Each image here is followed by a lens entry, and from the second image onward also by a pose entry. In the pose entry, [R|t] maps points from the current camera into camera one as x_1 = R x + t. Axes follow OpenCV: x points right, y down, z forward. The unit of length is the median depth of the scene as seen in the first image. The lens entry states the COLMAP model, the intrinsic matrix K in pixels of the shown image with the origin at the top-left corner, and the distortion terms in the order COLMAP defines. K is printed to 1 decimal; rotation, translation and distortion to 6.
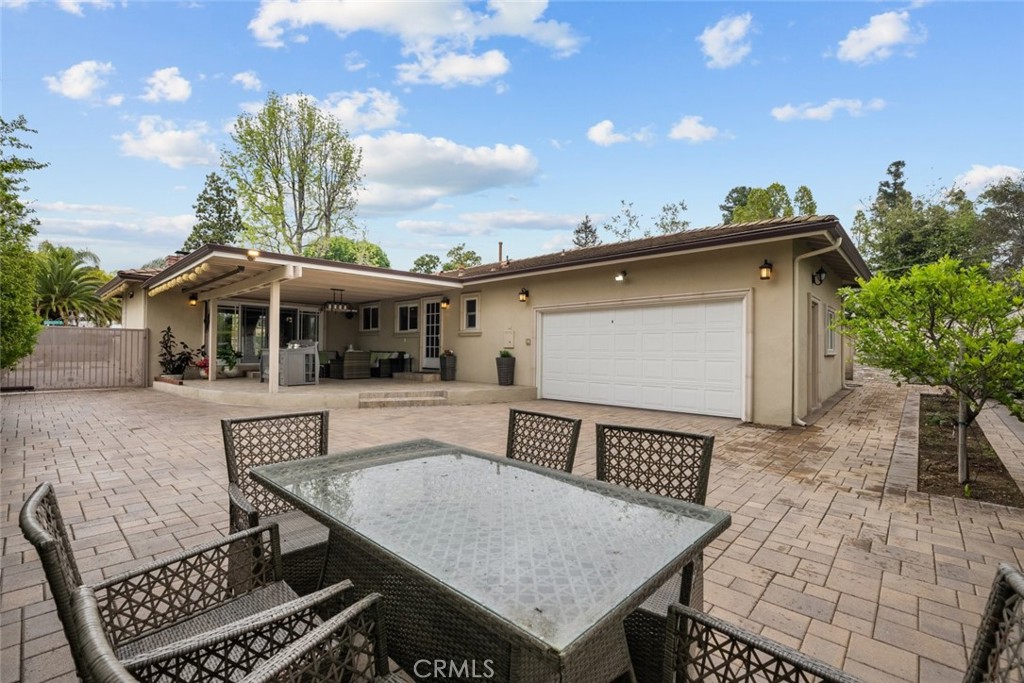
lens RADIAL K [[439.1, 0, 506.4], [0, 439.1, 345.6], [0, 0, 1]] dist [0.000279, -0.000007]
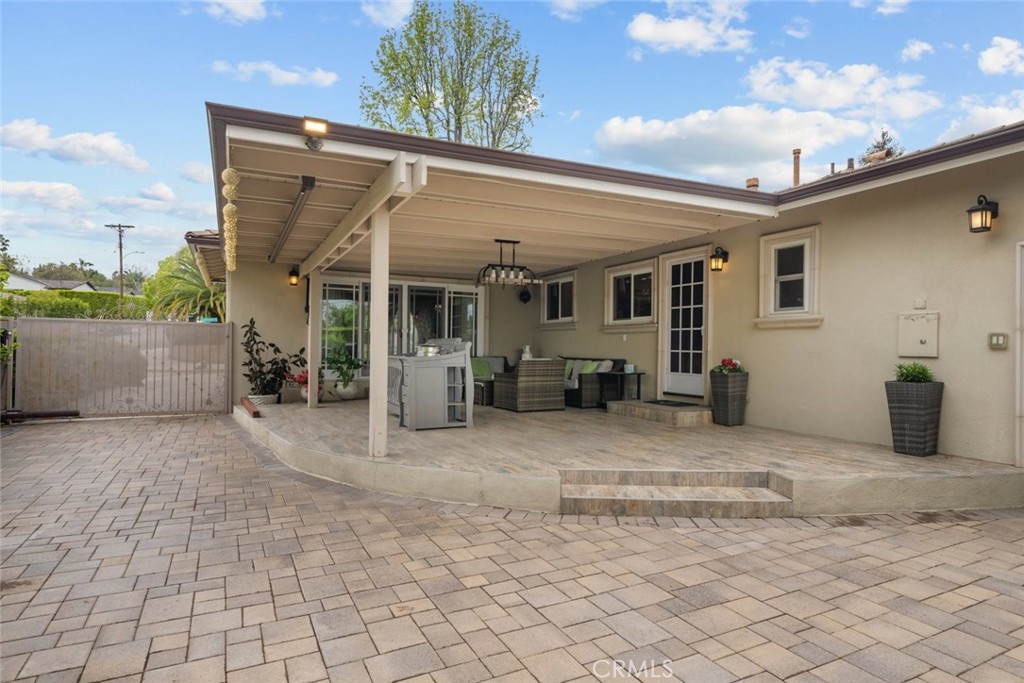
lens RADIAL K [[571.6, 0, 512.0], [0, 571.6, 341.5], [0, 0, 1]] dist [0.000926, 0.000145]
pose [[0.937858, -0.003207, -0.347005, -0.130459], [0.001705, 0.999988, -0.004634, -0.005756], [0.347015, 0.003755, 0.937852, 0.332784]]
